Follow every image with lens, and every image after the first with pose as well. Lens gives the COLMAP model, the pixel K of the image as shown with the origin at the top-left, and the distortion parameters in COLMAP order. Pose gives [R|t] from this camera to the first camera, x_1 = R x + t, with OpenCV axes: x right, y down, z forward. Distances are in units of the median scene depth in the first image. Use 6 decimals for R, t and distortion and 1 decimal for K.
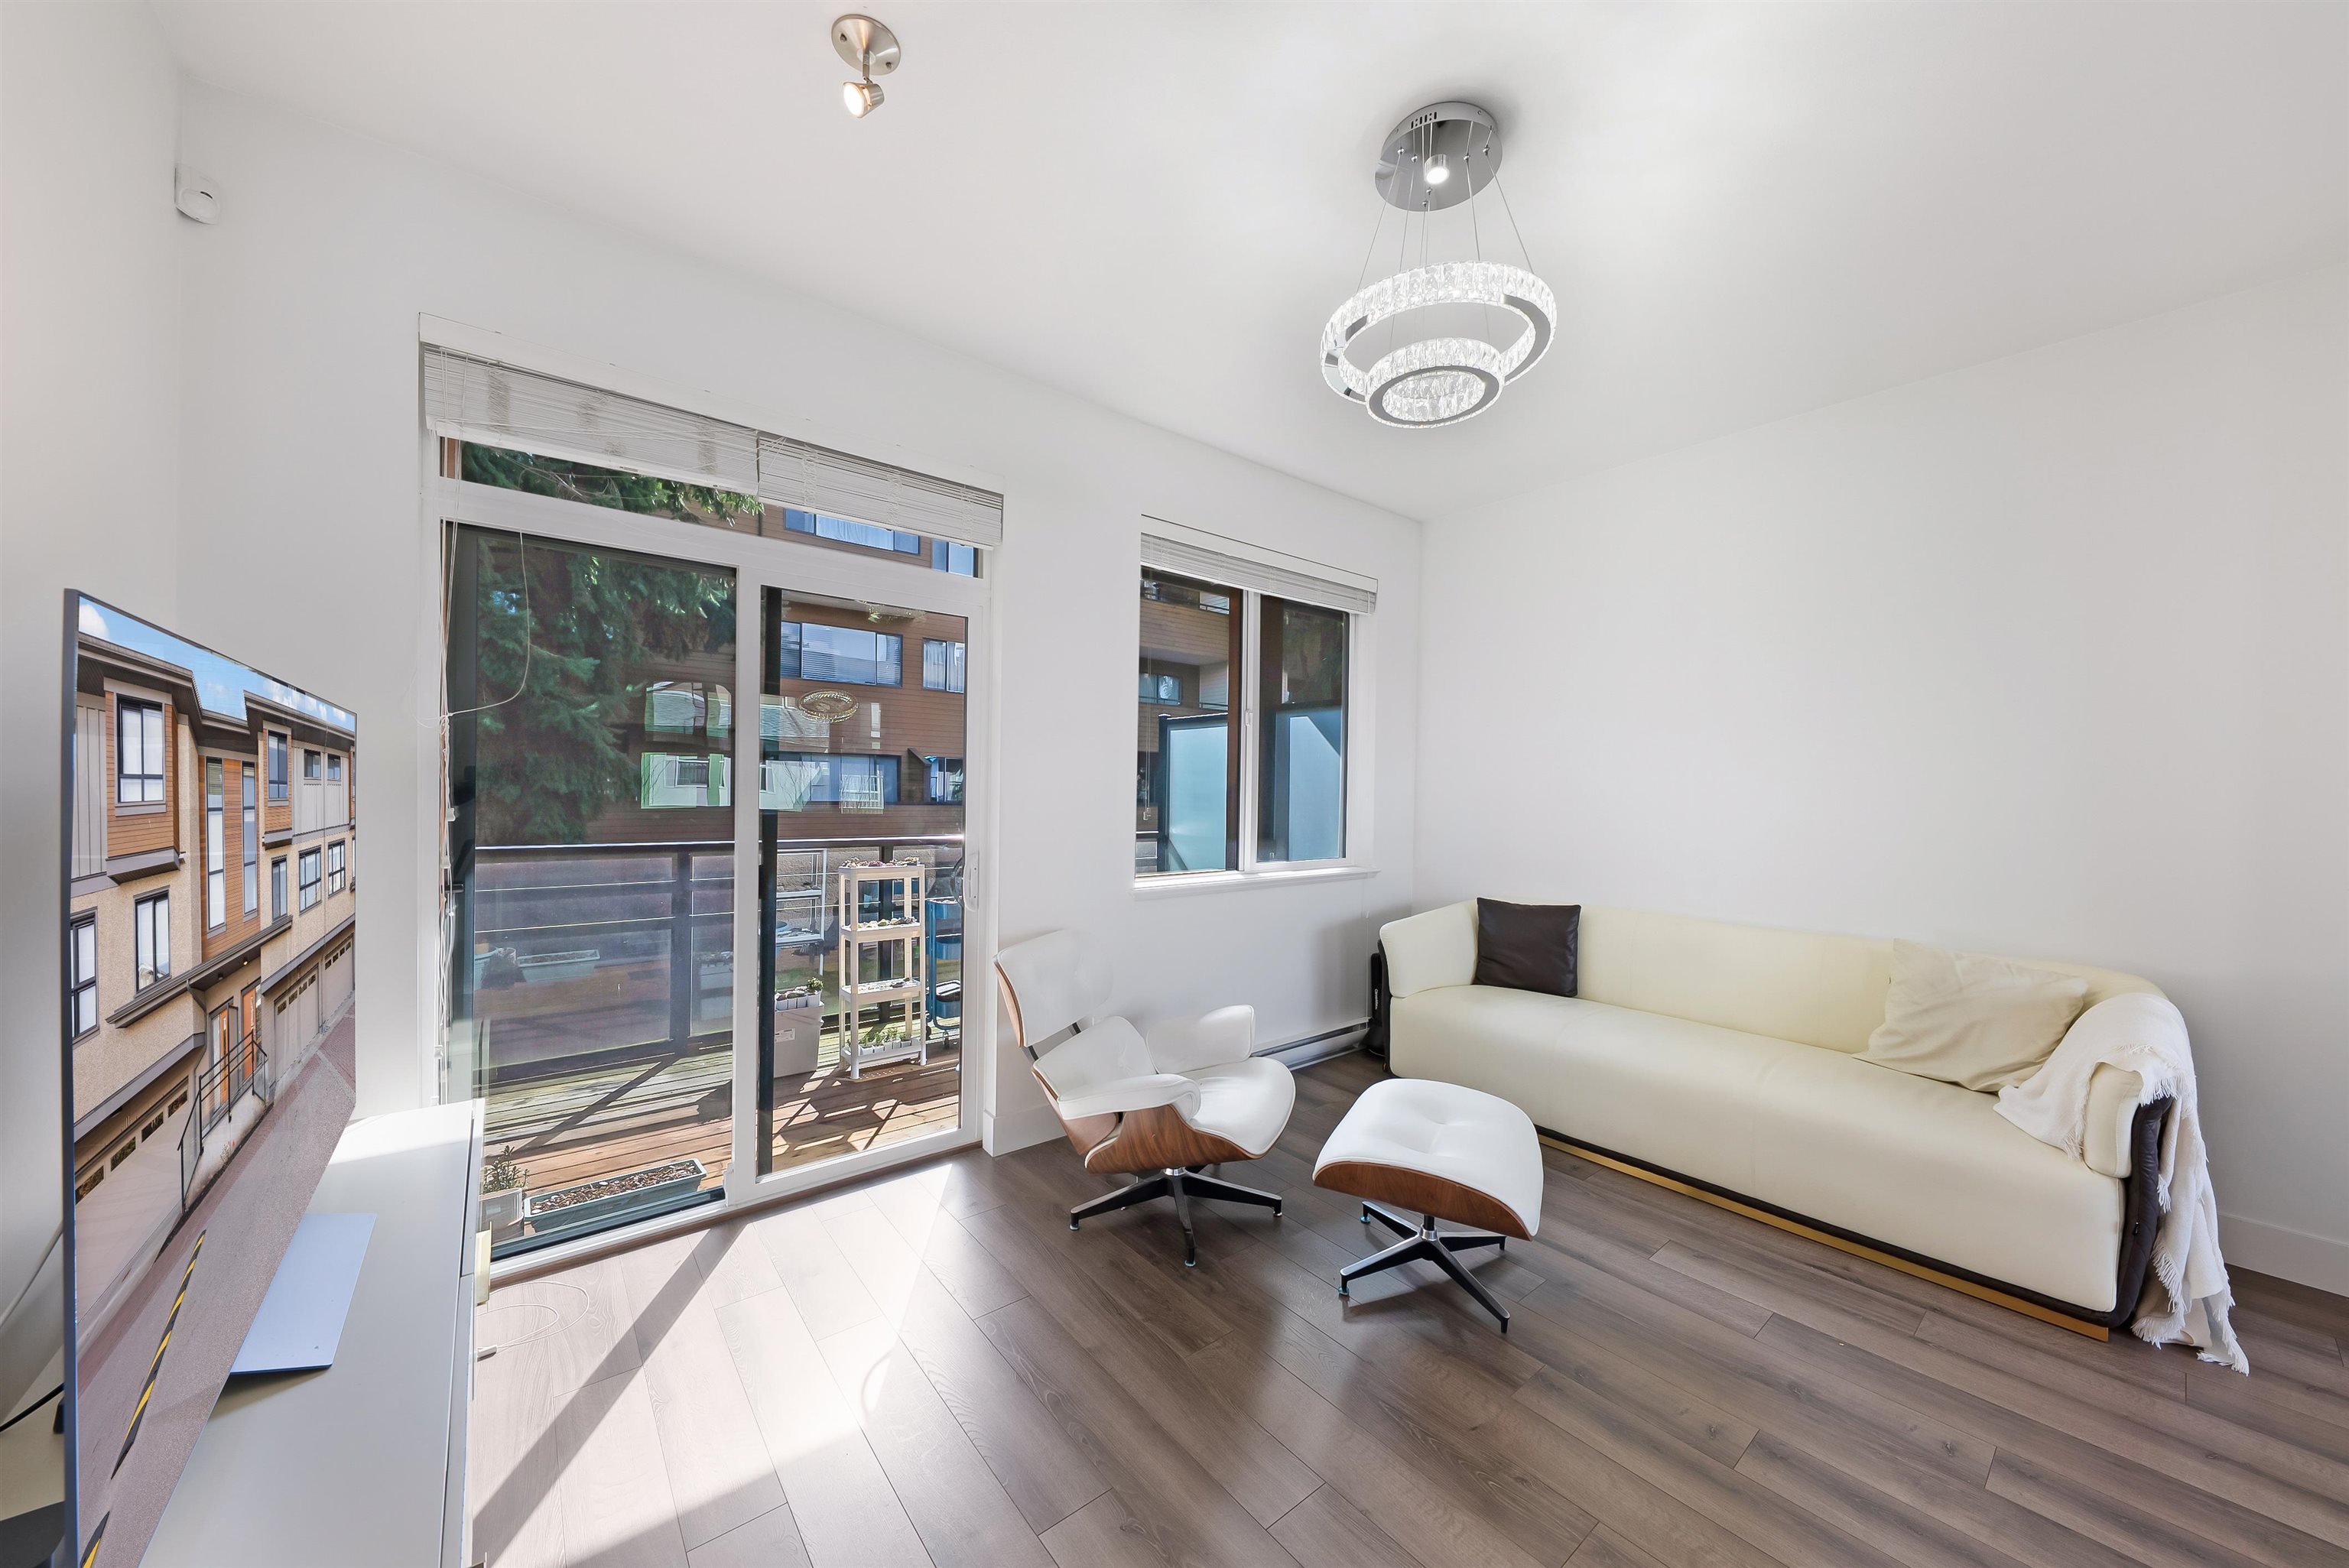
lens RADIAL K [[822.2, 0, 1177.0], [0, 822.2, 814.7], [0, 0, 1]] dist [0.002018, -0.002187]
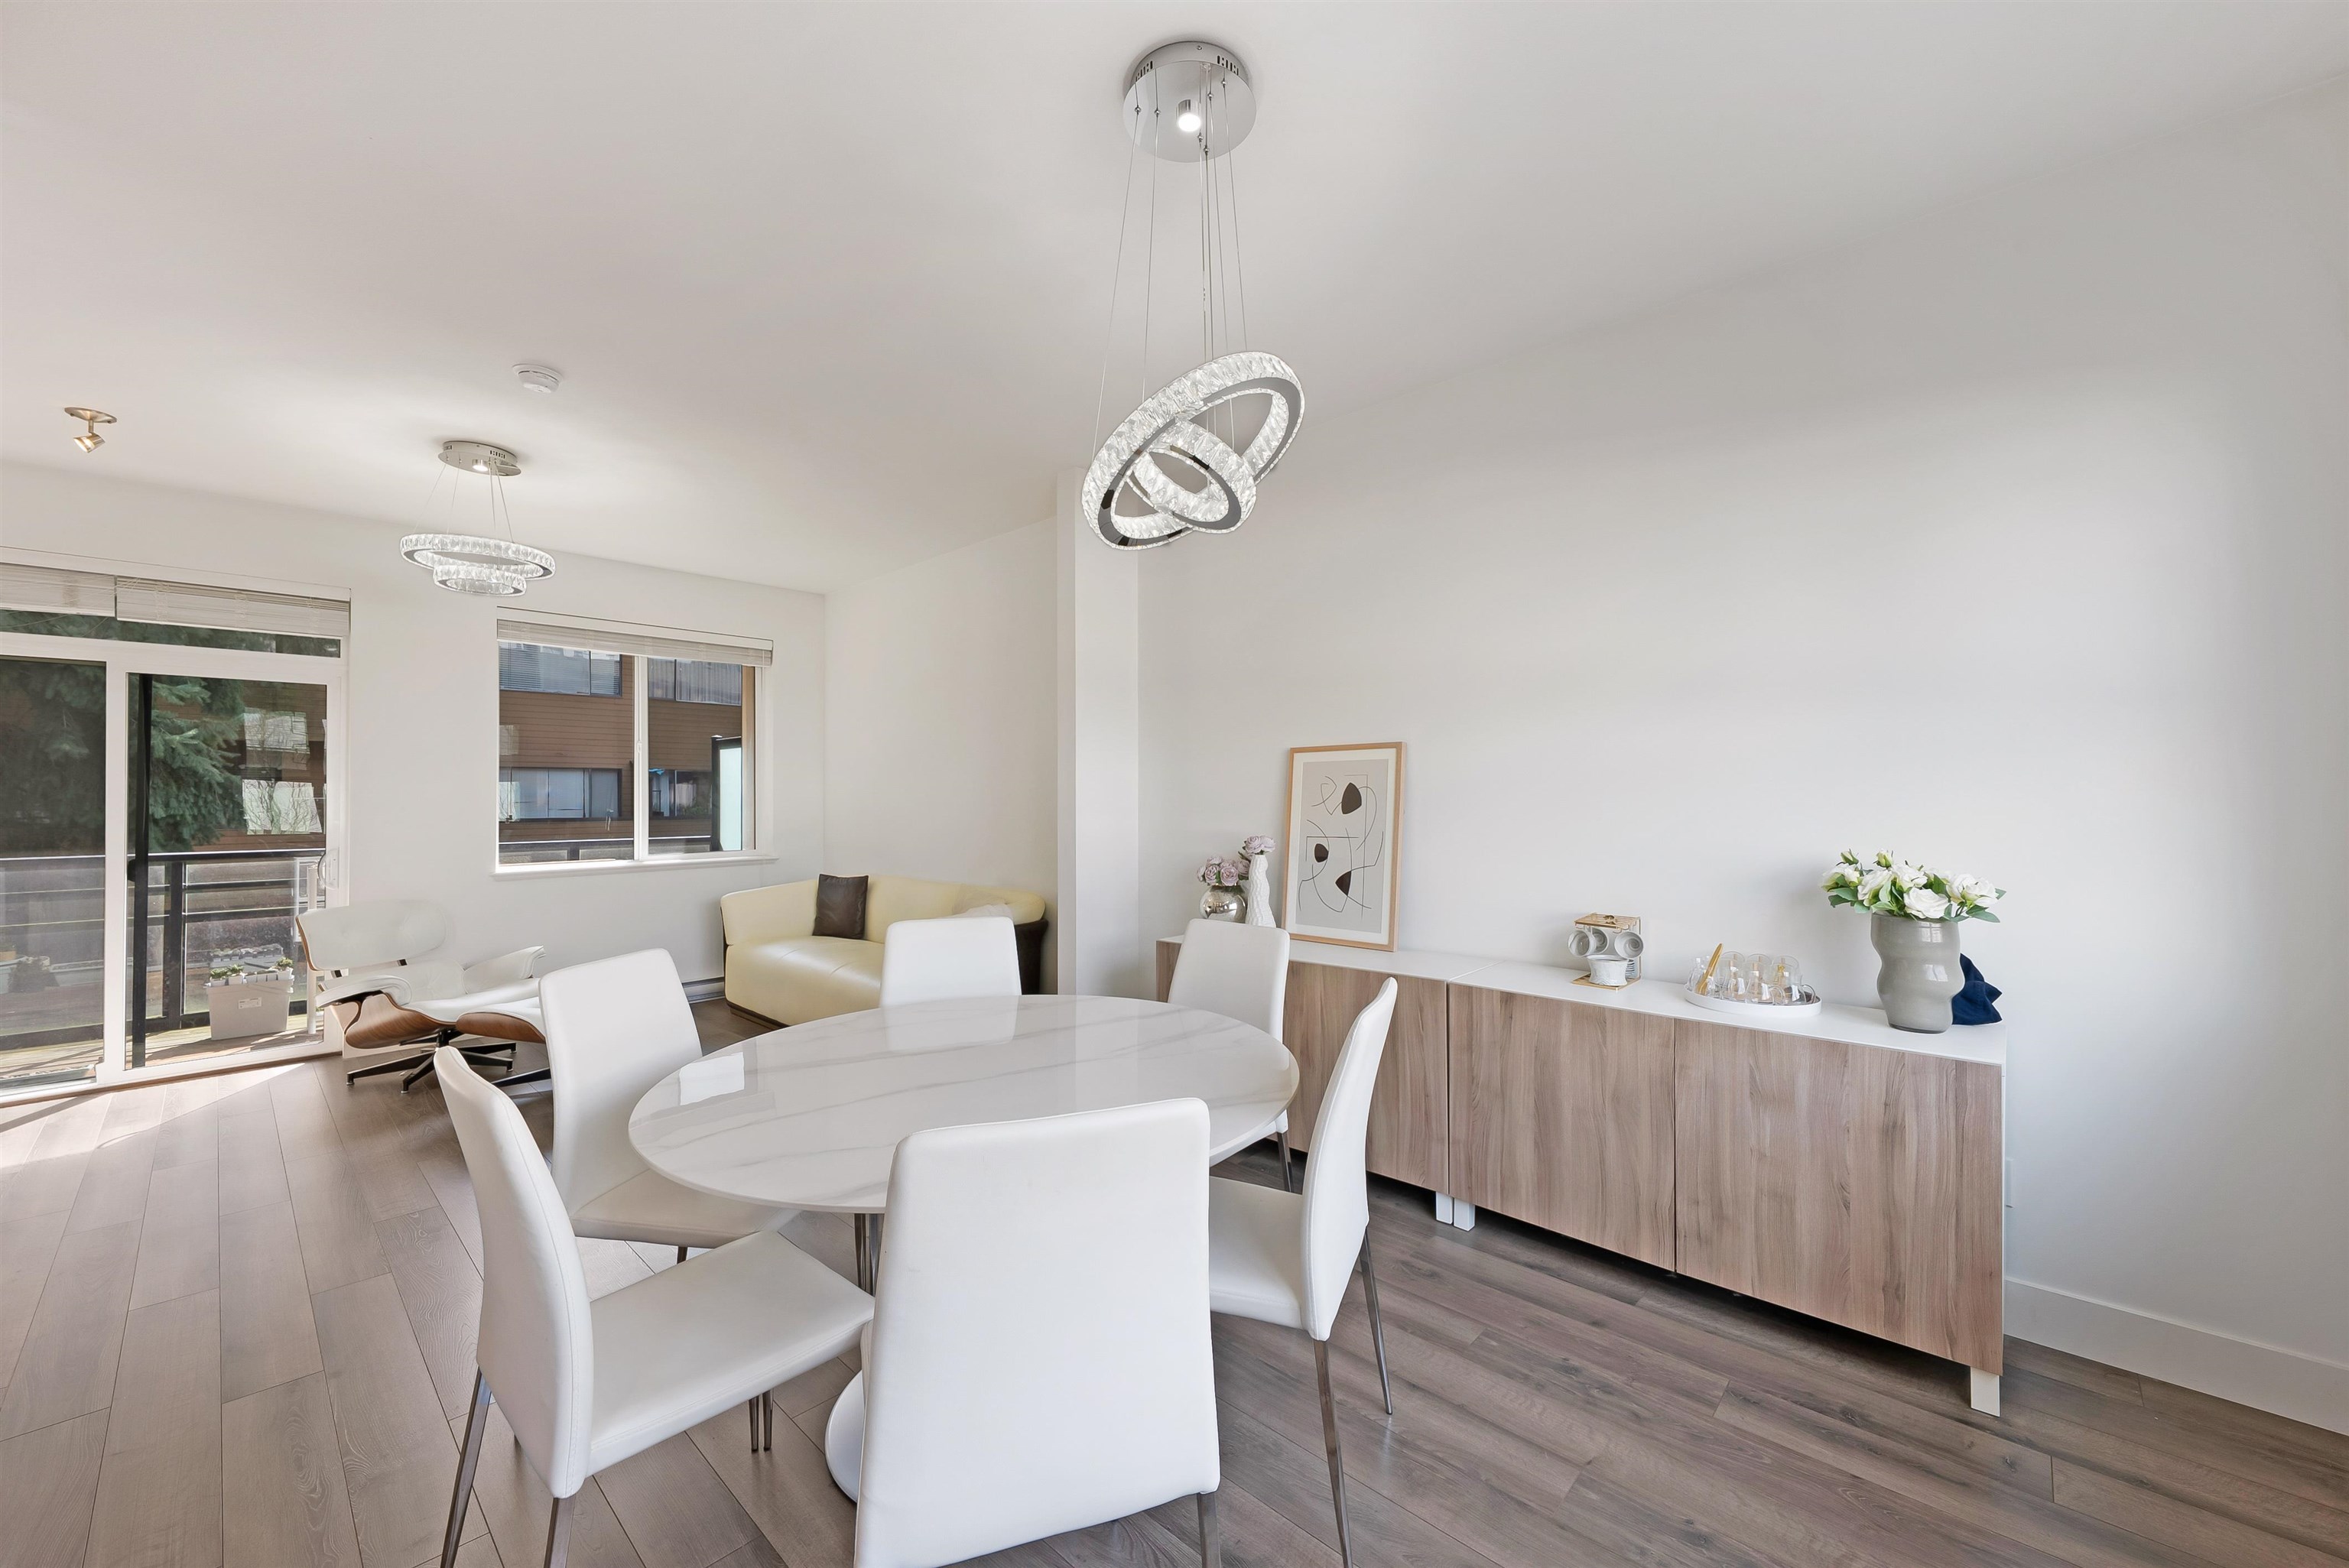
lens RADIAL K [[898.6, 0, 1195.3], [0, 898.6, 798.6], [0, 0, 1]] dist [-0.001026, -0.001505]
pose [[0.989499, -0.020628, 0.143061, 0.797851], [0.025180, 0.999230, -0.030079, 0.036304], [-0.142331, 0.033366, 0.989257, -0.601169]]
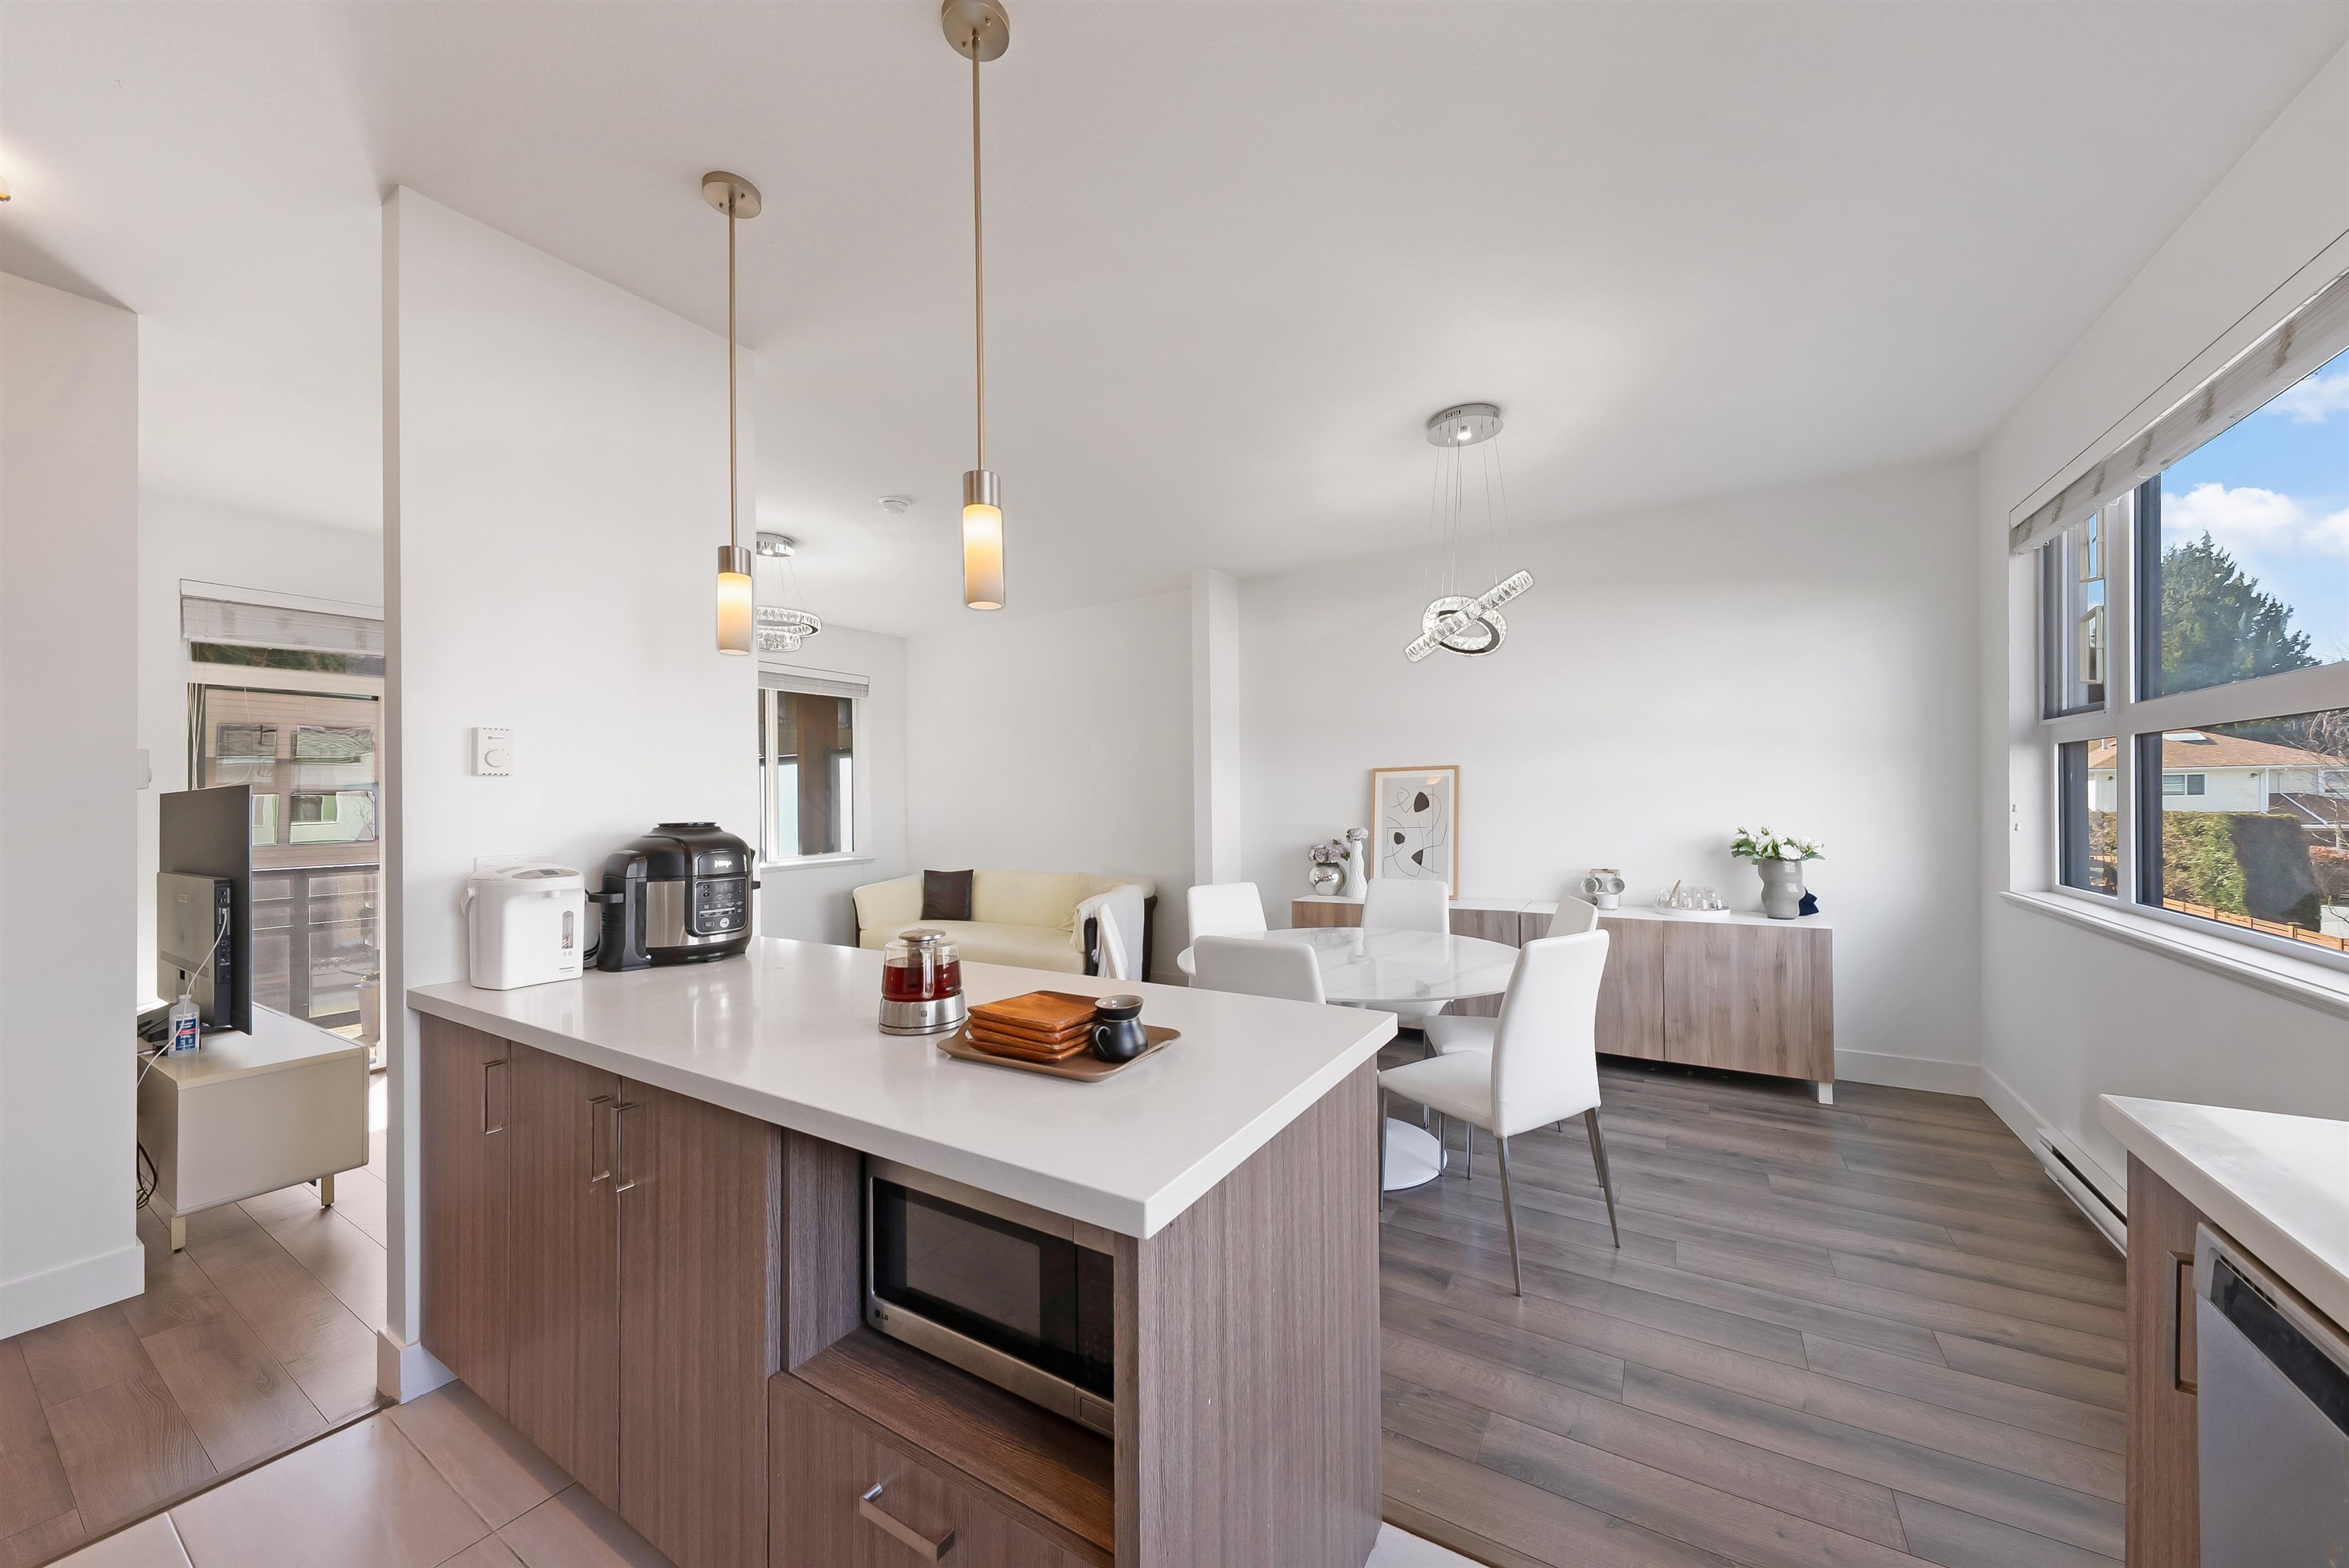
lens RADIAL K [[822.2, 0, 1190.9], [0, 822.2, 801.1], [0, 0, 1]] dist [0.002018, -0.002187]
pose [[0.939420, -0.031262, 0.341338, 0.316894], [0.043247, 0.998684, -0.027558, 0.030920], [-0.340028, 0.040650, 0.939536, -0.799829]]
